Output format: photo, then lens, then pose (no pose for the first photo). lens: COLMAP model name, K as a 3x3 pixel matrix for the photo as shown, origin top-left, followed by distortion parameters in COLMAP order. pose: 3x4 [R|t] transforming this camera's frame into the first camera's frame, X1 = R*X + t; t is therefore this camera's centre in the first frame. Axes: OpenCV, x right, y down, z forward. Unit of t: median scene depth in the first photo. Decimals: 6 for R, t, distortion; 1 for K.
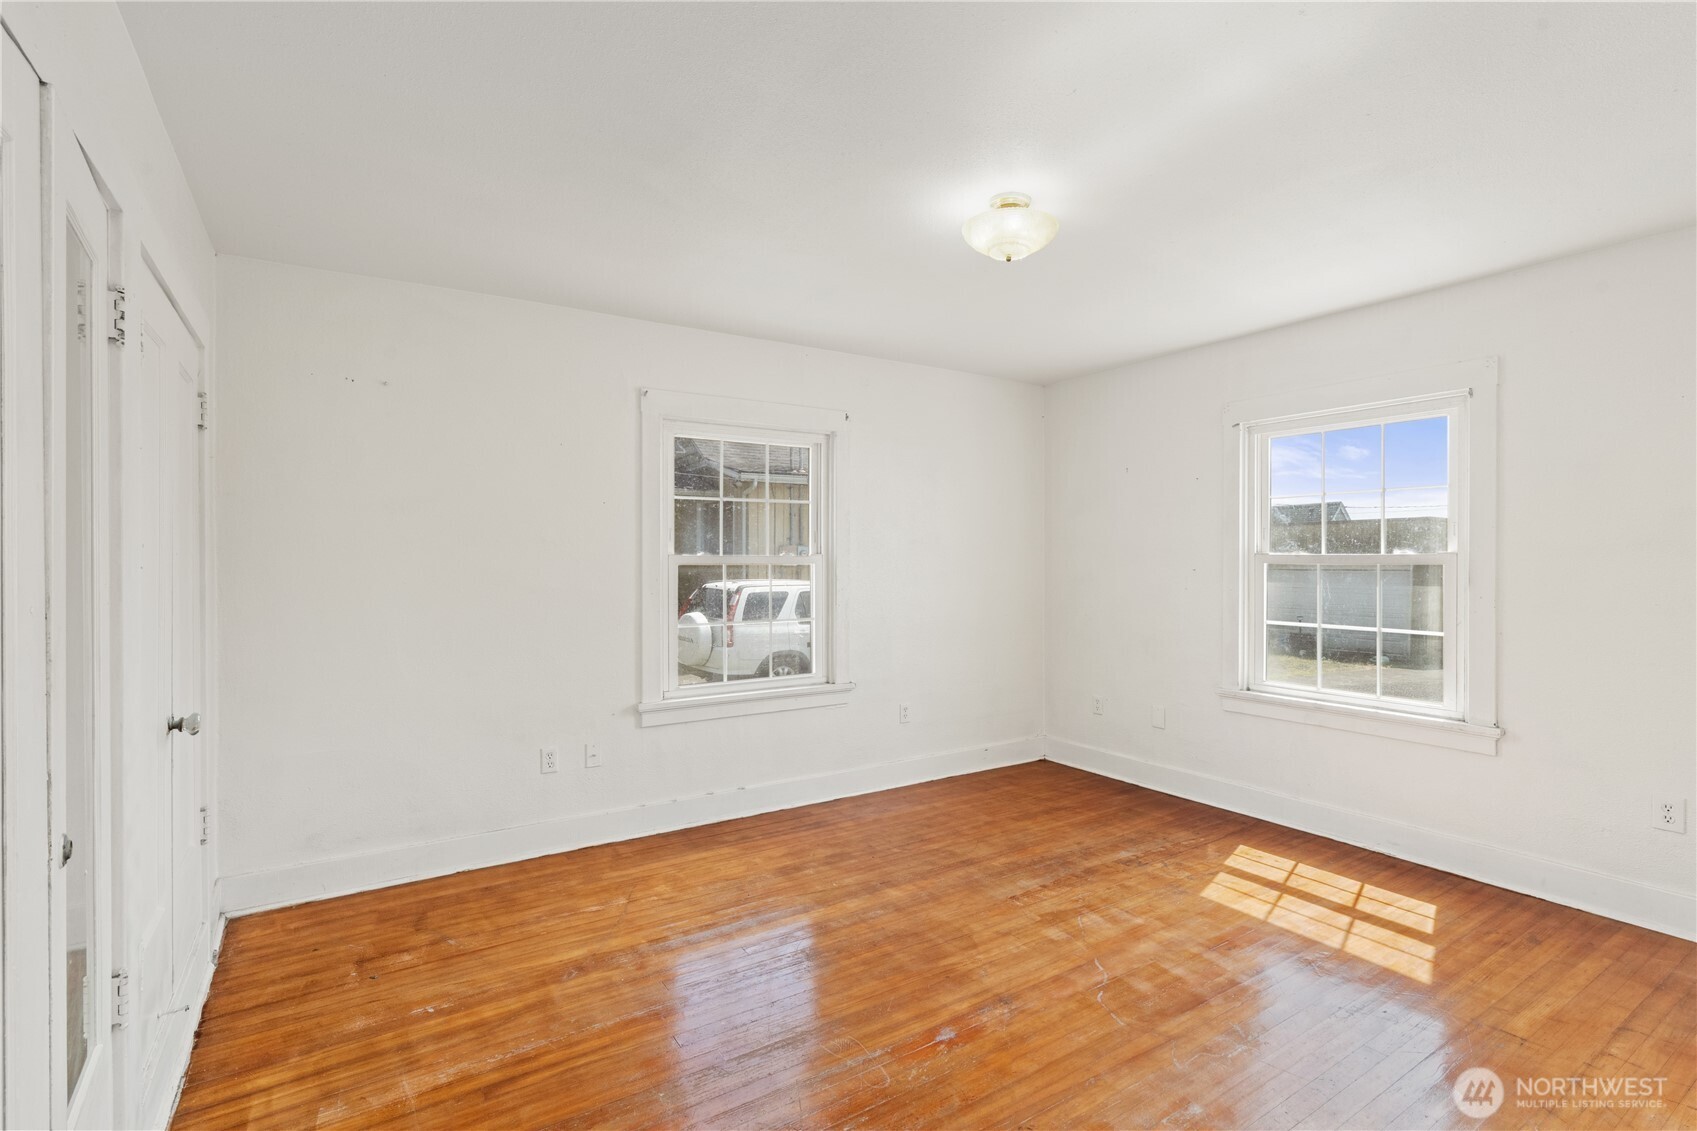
lens RADIAL K [[771.4, 0, 842.7], [0, 771.4, 568.7], [0, 0, 1]] dist [-0.004555, 0.001338]
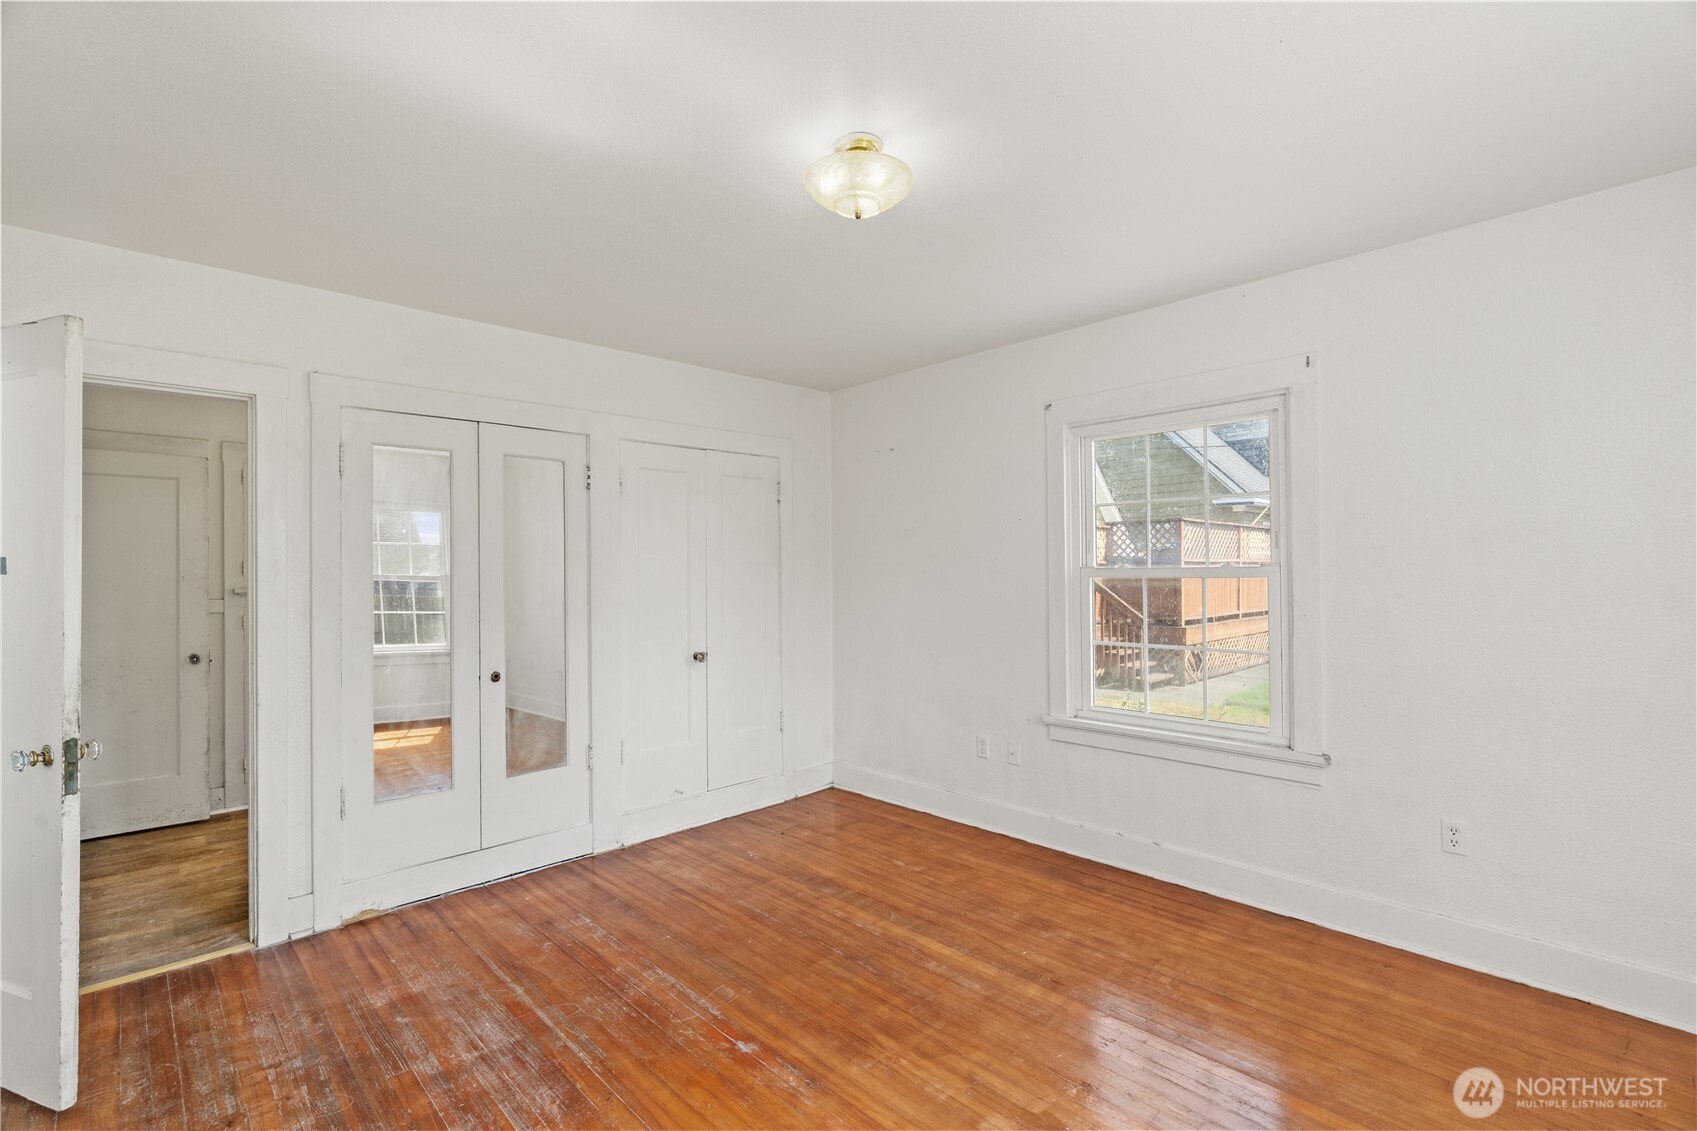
lens RADIAL K [[771.4, 0, 852.3], [0, 771.4, 568.9], [0, 0, 1]] dist [-0.004555, 0.001338]
pose [[0.206971, -0.005019, -0.978334, 0.783895], [-0.003084, 0.999979, -0.005782, -0.011650], [0.978342, 0.004214, 0.206951, 0.626957]]
